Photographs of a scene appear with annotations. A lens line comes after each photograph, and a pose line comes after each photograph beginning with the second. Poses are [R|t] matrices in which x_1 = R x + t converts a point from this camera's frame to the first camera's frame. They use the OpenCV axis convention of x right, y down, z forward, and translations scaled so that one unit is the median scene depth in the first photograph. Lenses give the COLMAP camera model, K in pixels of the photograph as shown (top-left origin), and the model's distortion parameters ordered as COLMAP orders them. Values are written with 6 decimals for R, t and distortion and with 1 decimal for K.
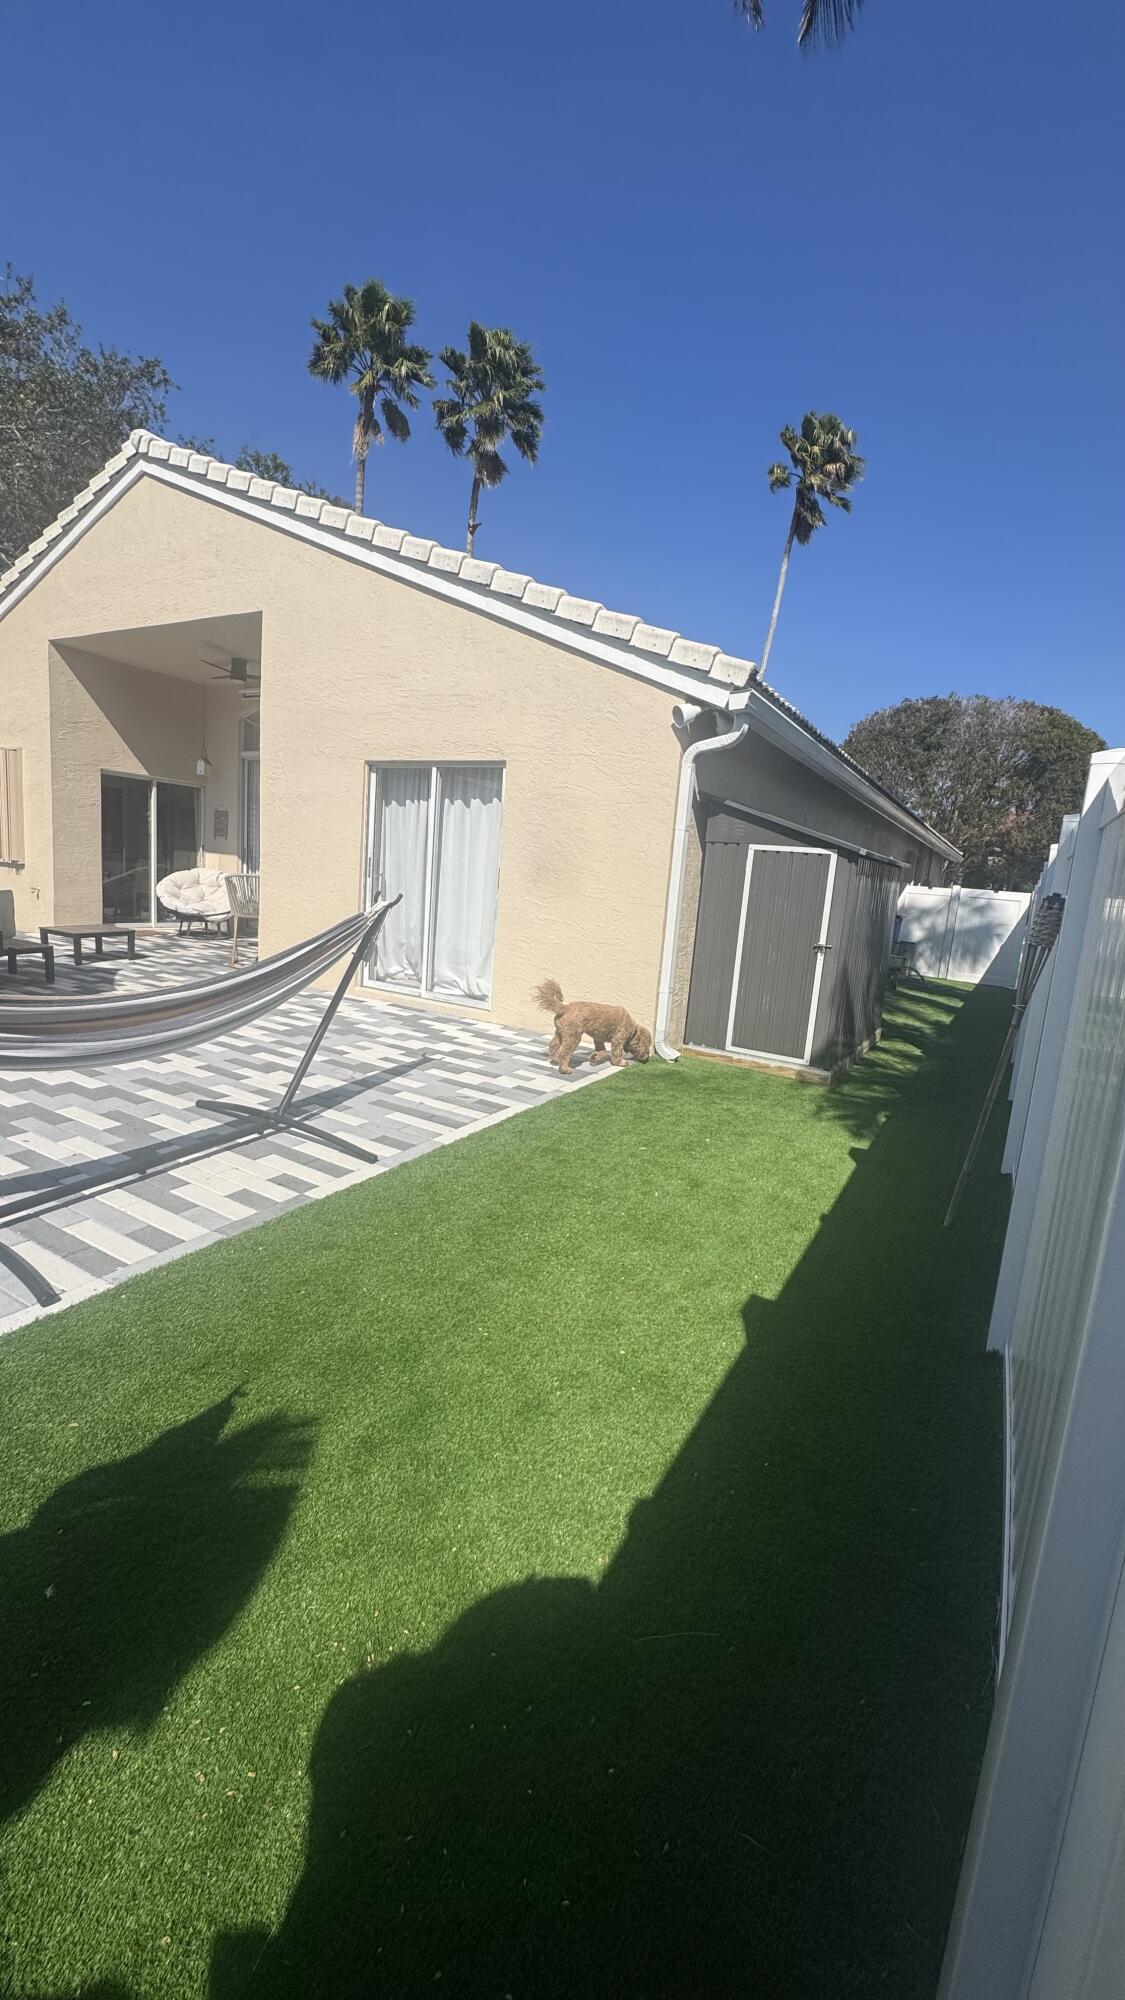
lens RADIAL K [[796.7, 0, 555.6], [0, 796.7, 999.8], [0, 0, 1]] dist [0.000519, 0.000201]
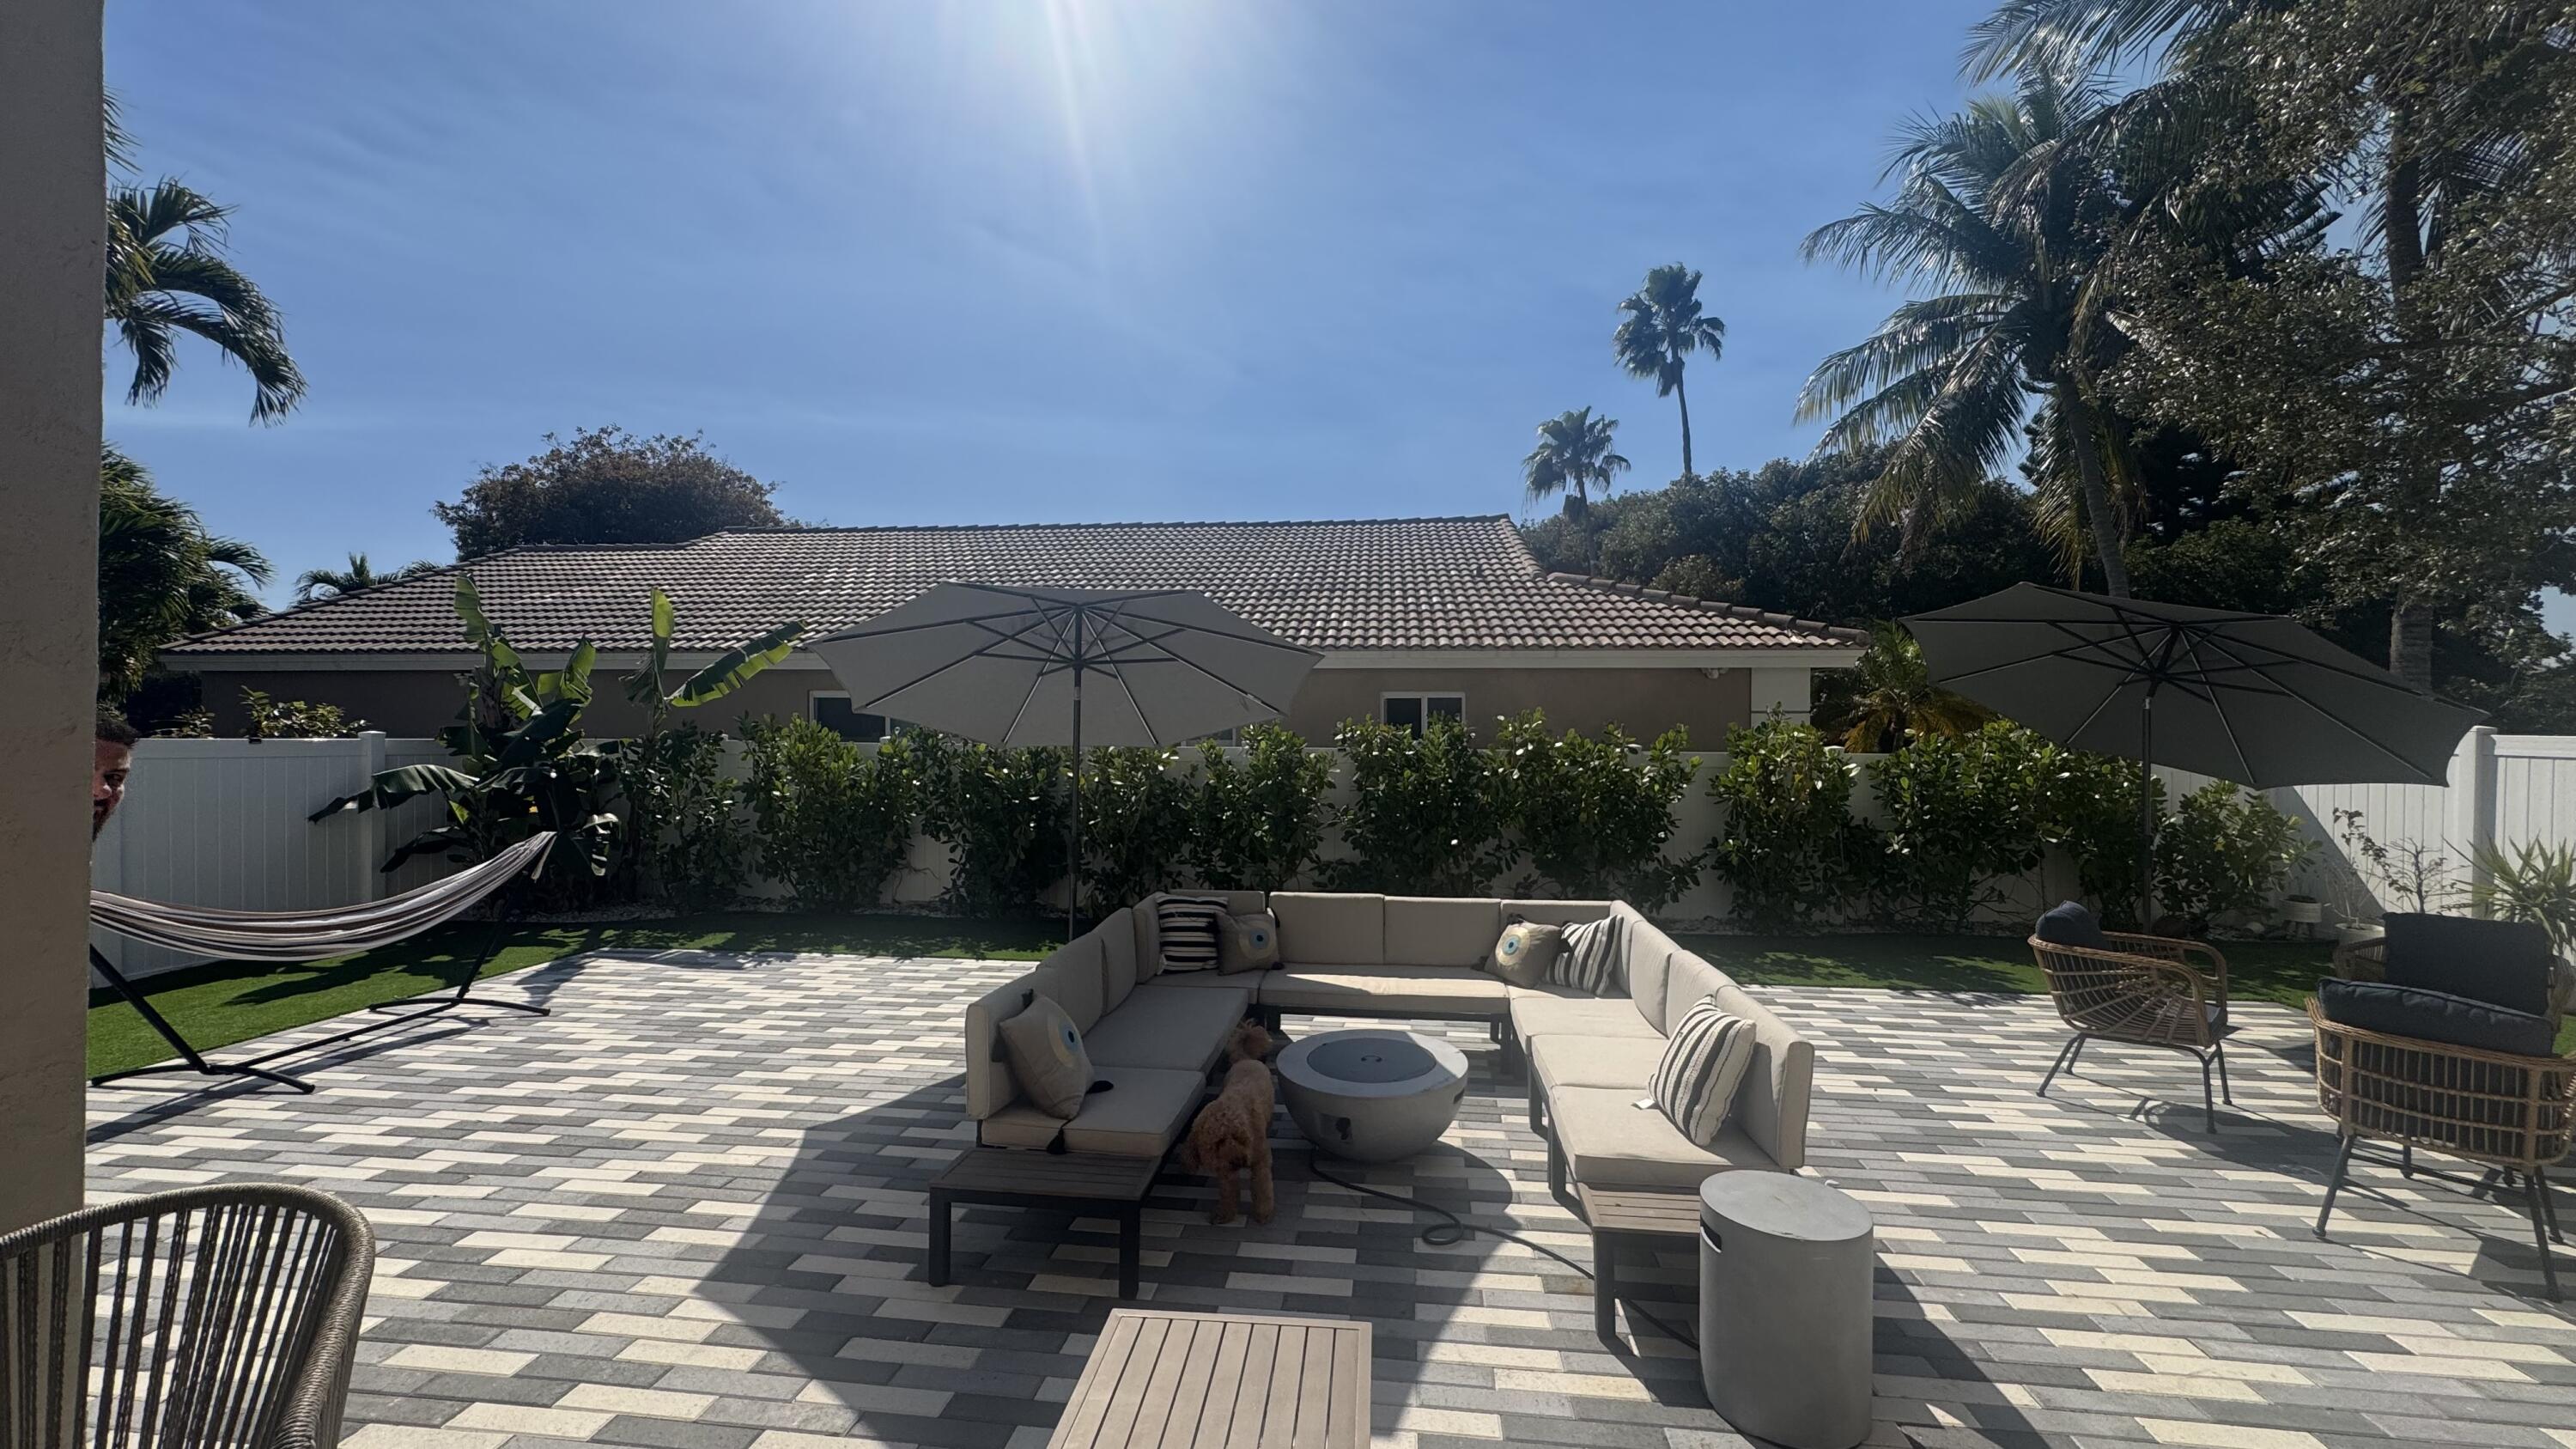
lens RADIAL K [[1026.3, 0, 1289.5], [0, 1026.3, 727.0], [0, 0, 1]] dist [0.000519, 0.000201]
pose [[-0.913124, -0.073431, -0.401014, -0.651822], [-0.134733, 0.982730, 0.126840, -0.395413], [0.384775, 0.169850, -0.907248, 1.634696]]
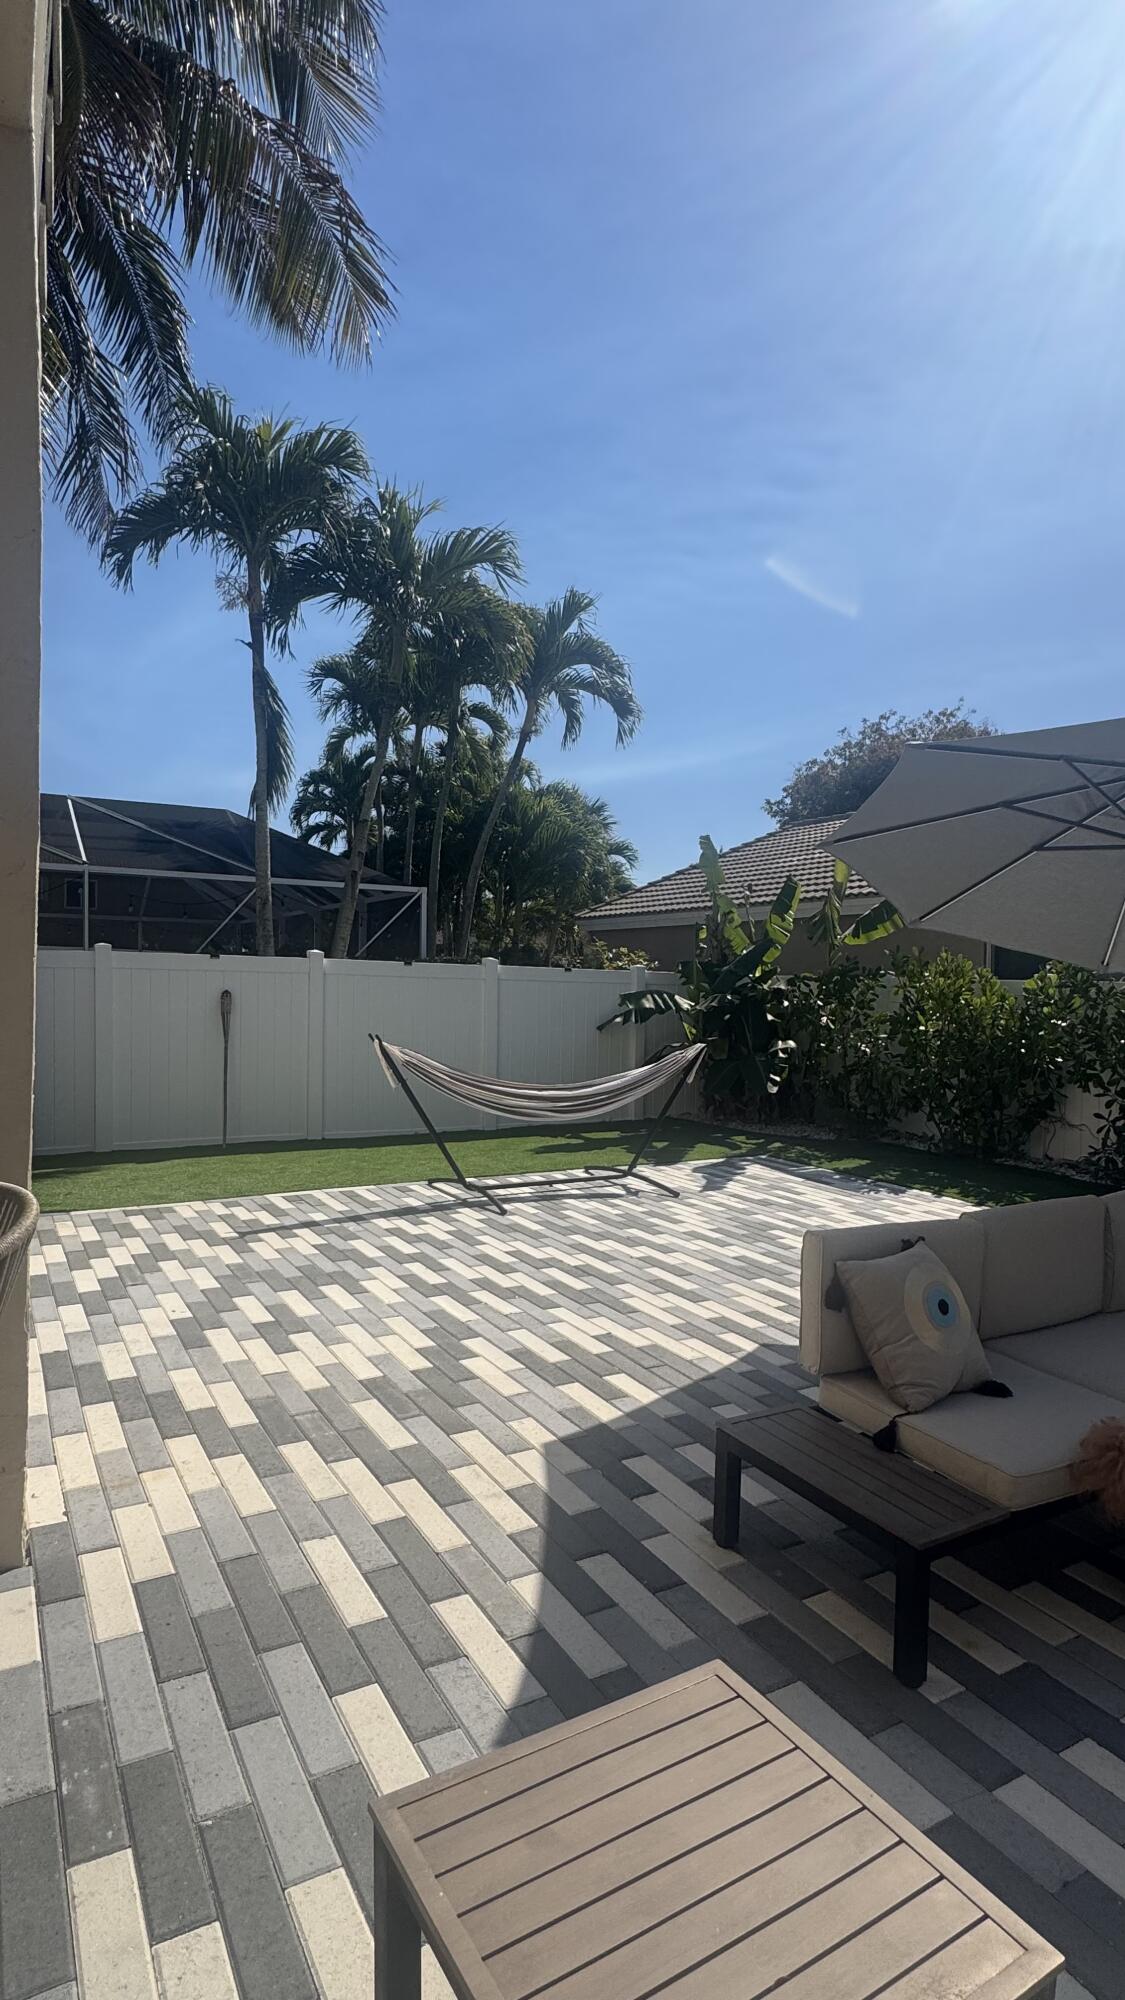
lens RADIAL K [[1034.5, 0, 563.4], [0, 1034.5, 996.6], [0, 0, 1]] dist [0.000894, -0.000308]
pose [[-0.869715, -0.093940, 0.484532, -0.852503], [0.002987, 0.980700, 0.195497, -0.344792], [-0.493545, 0.171474, -0.852649, 1.513315]]
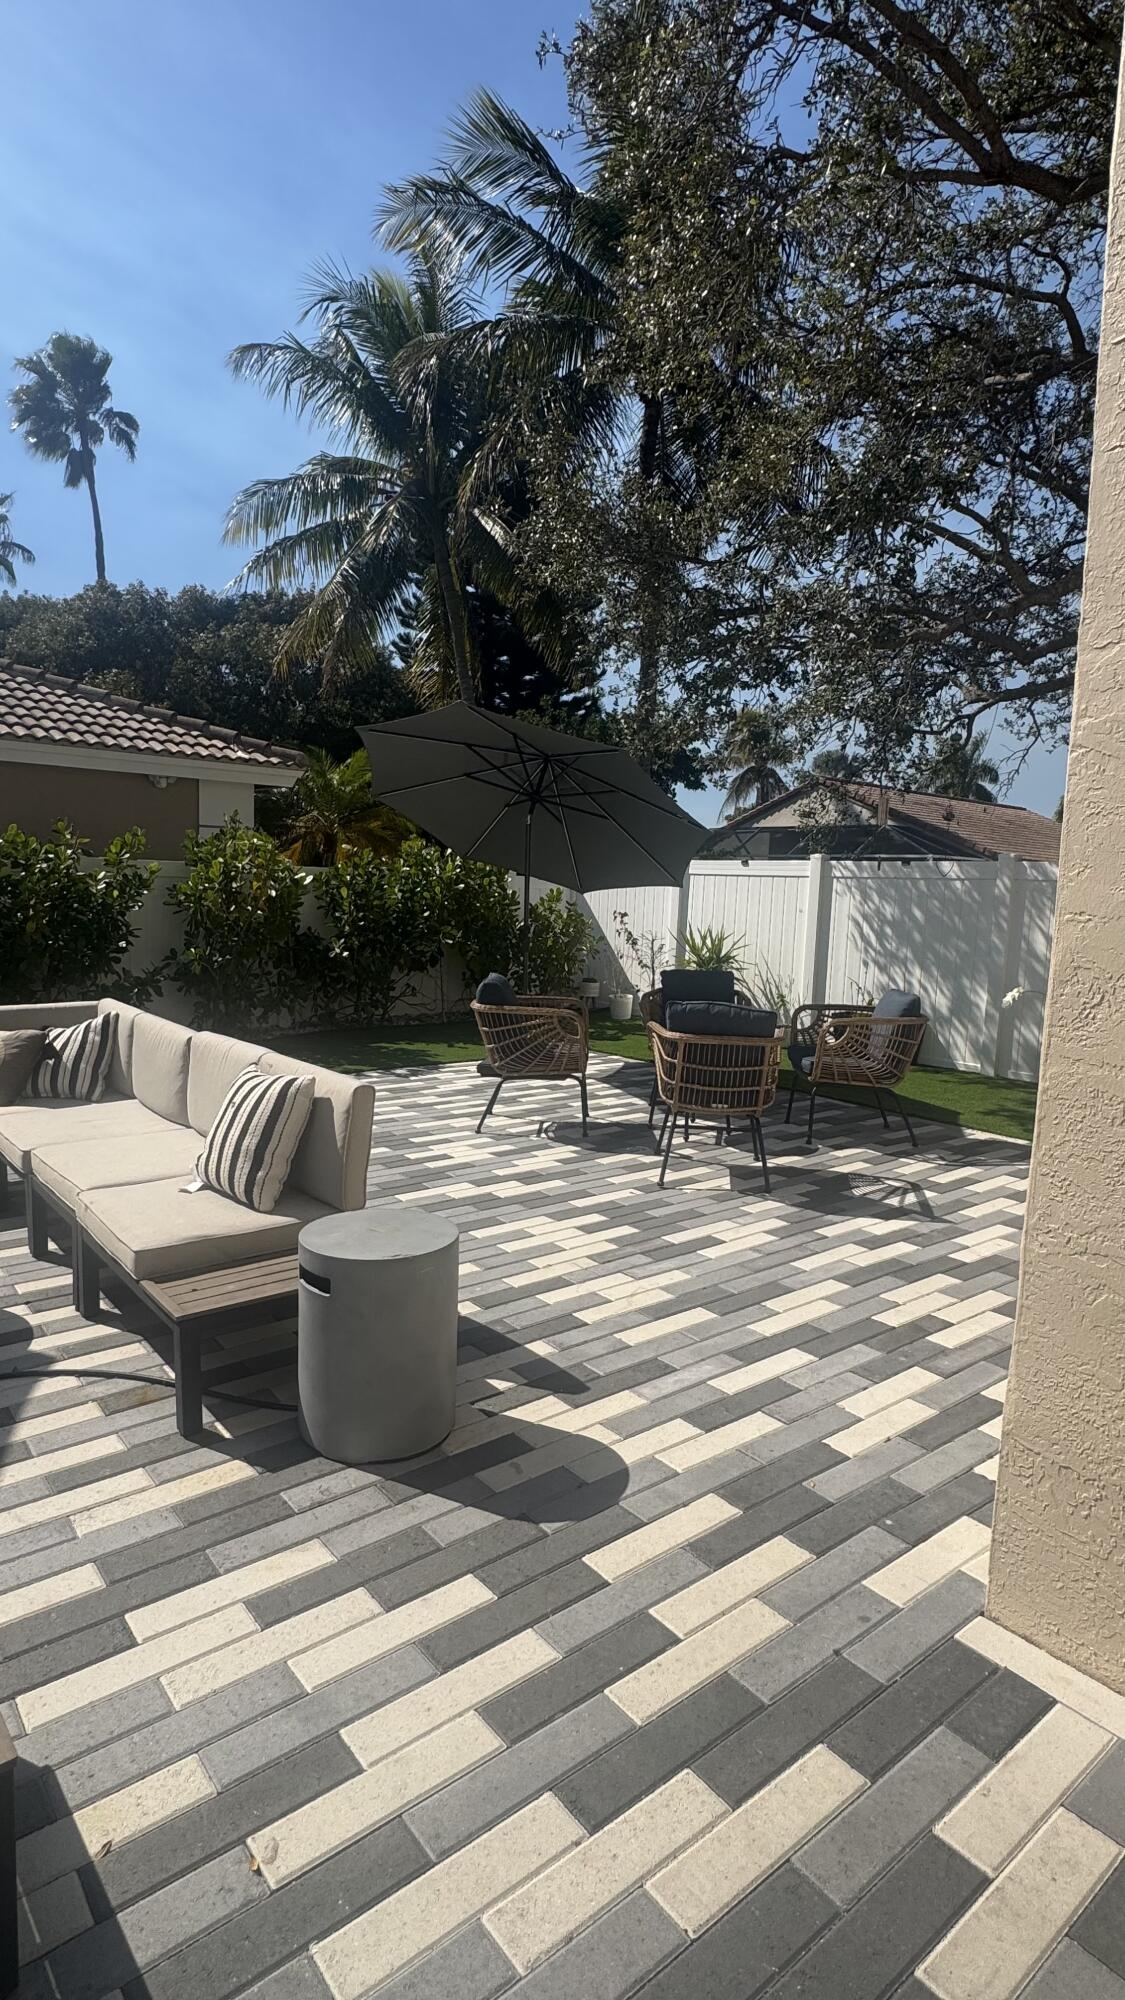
lens RADIAL K [[1034.5, 0, 569.6], [0, 1034.5, 993.0], [0, 0, 1]] dist [0.000894, -0.000308]
pose [[-0.346951, 0.018280, -0.937705, -0.656906], [-0.211815, 0.972451, 0.097329, -0.325776], [0.913652, 0.232389, -0.333521, 1.547483]]
